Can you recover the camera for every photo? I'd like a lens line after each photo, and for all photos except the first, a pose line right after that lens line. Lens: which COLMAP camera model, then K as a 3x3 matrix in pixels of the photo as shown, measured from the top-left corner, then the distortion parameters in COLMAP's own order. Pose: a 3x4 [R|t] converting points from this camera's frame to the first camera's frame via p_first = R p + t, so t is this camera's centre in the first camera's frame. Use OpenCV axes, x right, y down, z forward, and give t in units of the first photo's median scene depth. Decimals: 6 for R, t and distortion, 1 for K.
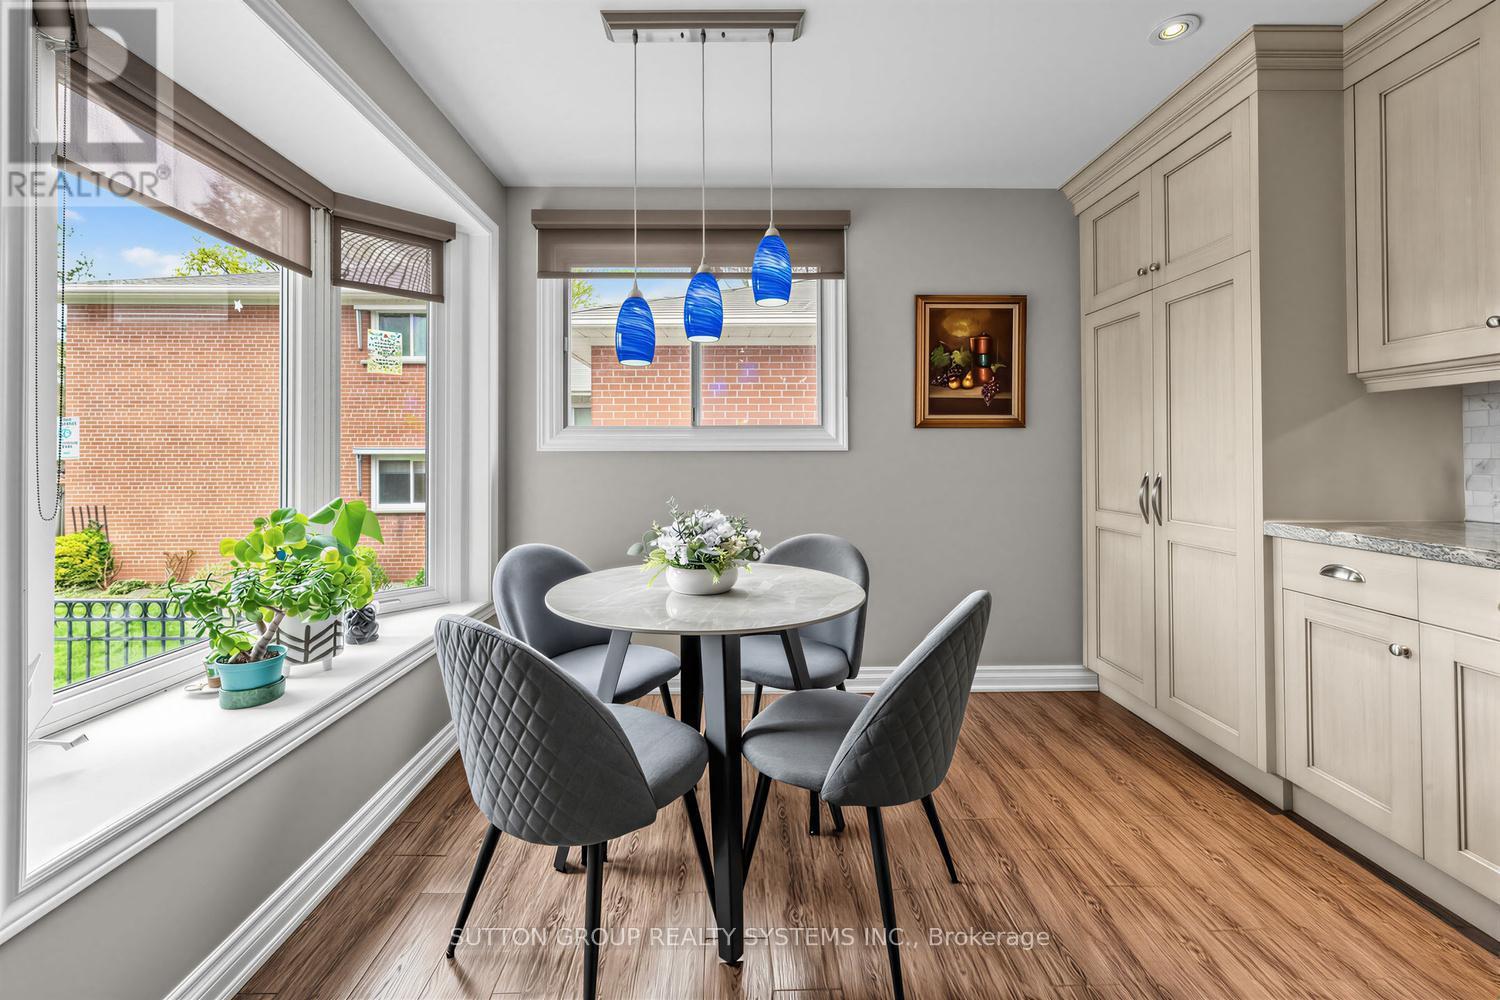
lens RADIAL K [[615.7, 0, 735.4], [0, 615.7, 450.8], [0, 0, 1]] dist [-0.001133, -0.000480]
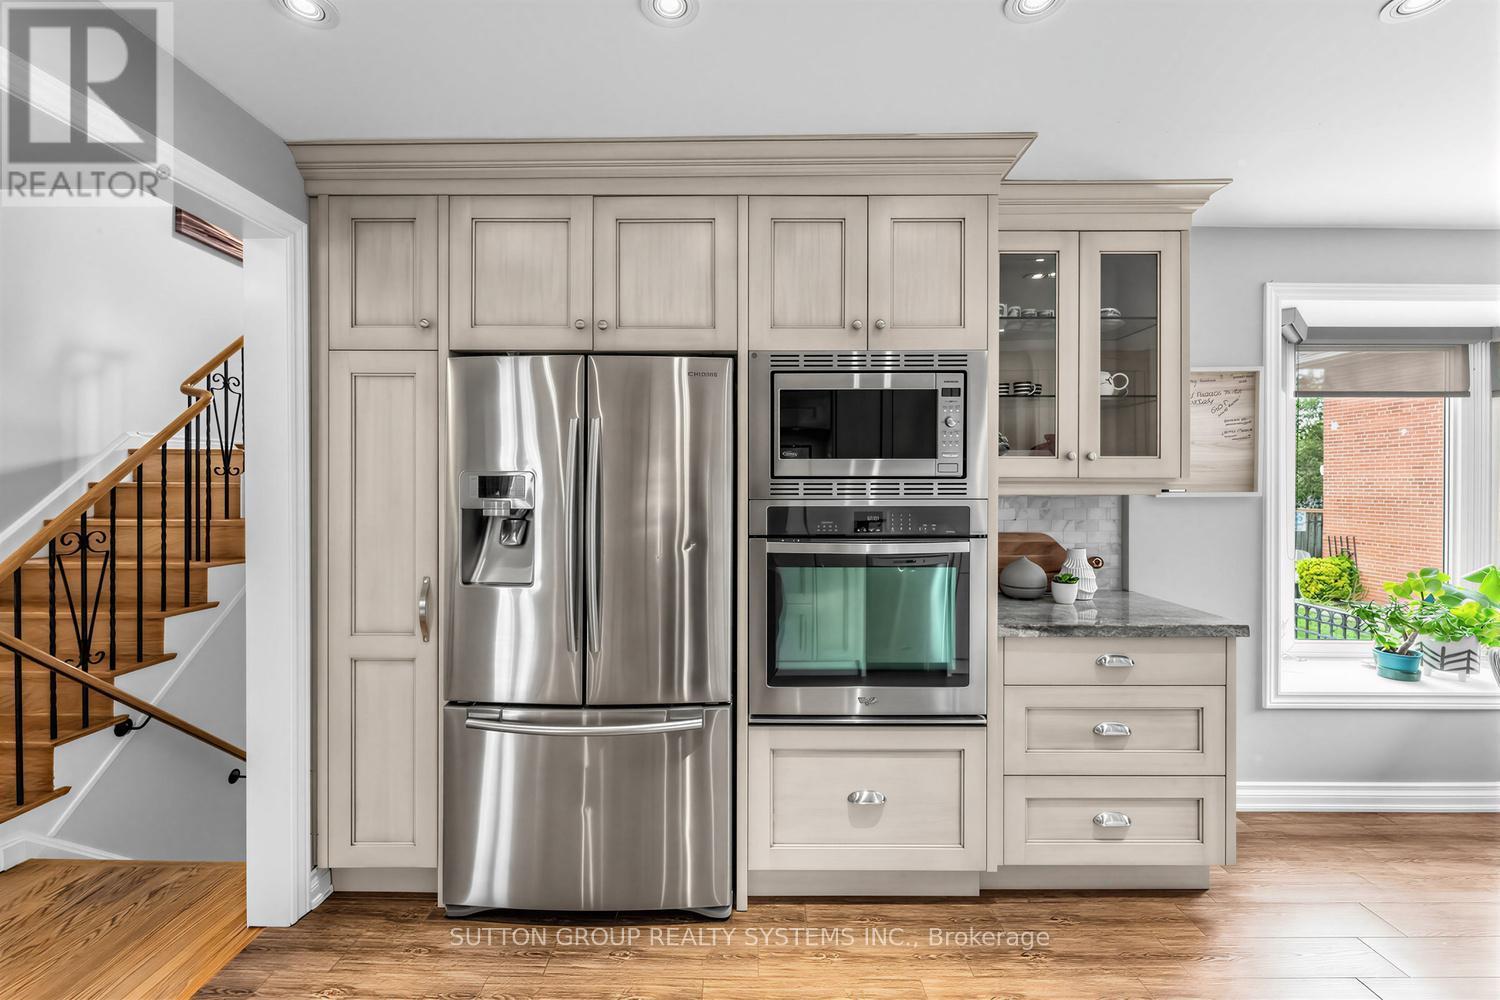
lens RADIAL K [[615.7, 0, 747.4], [0, 615.7, 487.2], [0, 0, 1]] dist [-0.001133, -0.000480]
pose [[-0.017672, 0.007172, -0.999818, 0.863998], [0.012381, 0.999899, 0.006954, -0.145813], [0.999767, -0.012256, -0.017759, -0.704877]]
